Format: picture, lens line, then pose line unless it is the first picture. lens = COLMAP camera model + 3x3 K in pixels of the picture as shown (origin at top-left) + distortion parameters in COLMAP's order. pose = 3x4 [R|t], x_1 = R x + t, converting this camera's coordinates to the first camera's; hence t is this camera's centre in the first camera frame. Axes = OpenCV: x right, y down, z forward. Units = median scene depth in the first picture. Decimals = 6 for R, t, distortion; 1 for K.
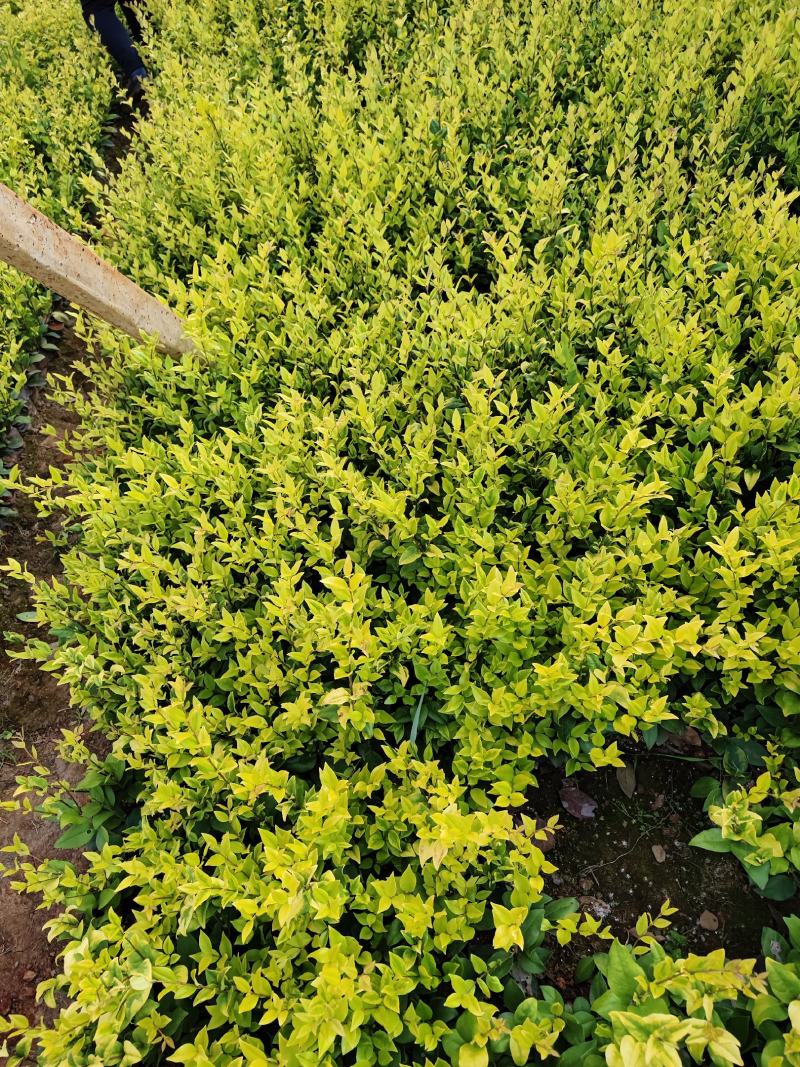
lens RADIAL K [[590.5, 0, 400.0], [0, 590.5, 533.5], [0, 0, 1]] dist [-0.000965, -0.004354]
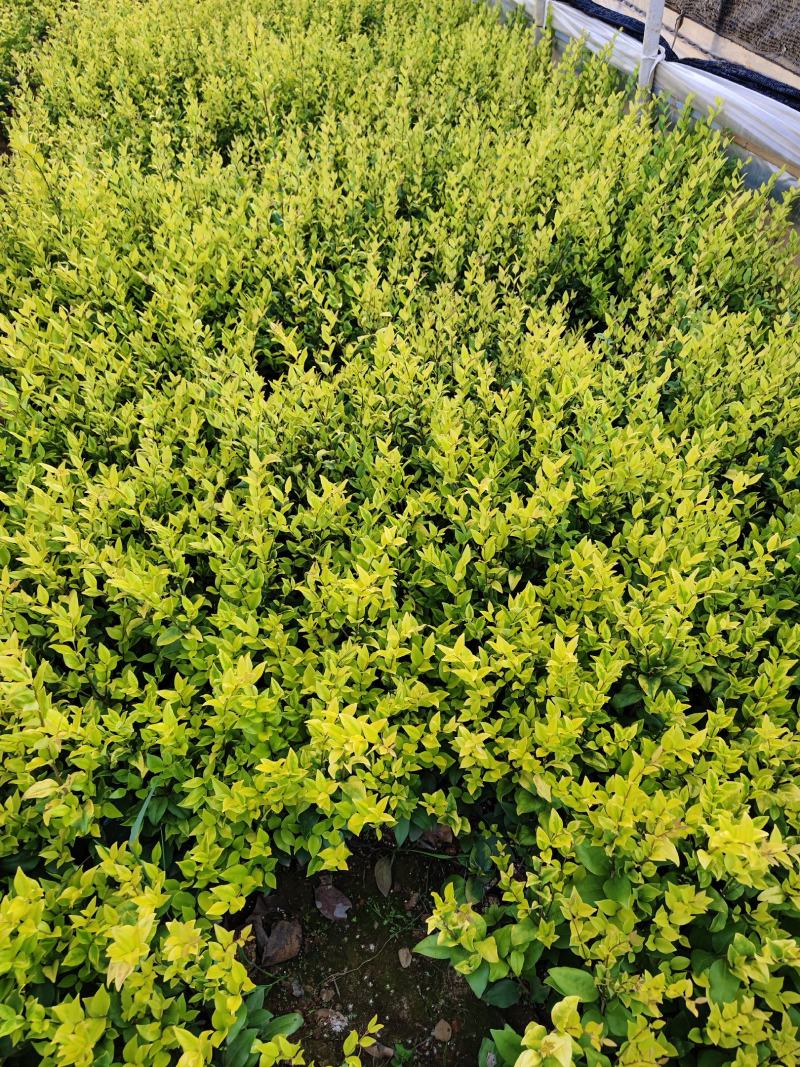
lens RADIAL K [[590.5, 0, 400.0], [0, 590.5, 533.5], [0, 0, 1]] dist [-0.000965, -0.004354]
pose [[0.985694, 0.076856, 0.150005, 0.240775], [-0.061181, 0.992434, -0.106454, -0.052286], [-0.157051, 0.095754, 0.982938, -0.027652]]
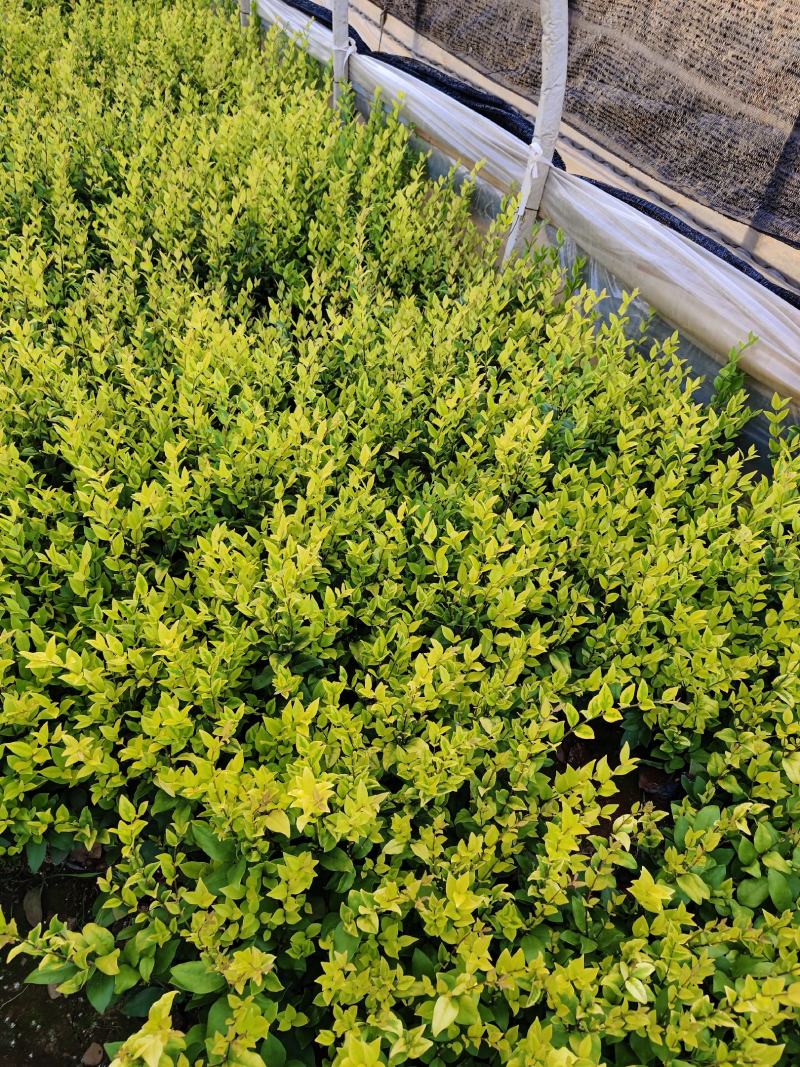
lens RADIAL K [[583.1, 0, 399.1], [0, 583.1, 539.3], [0, 0, 1]] dist [0.003129, 0.000991]
pose [[0.939703, -0.013905, 0.341708, 0.718956], [0.050737, 0.993784, -0.099088, -0.027370], [-0.338206, 0.110451, 0.934568, -0.118616]]
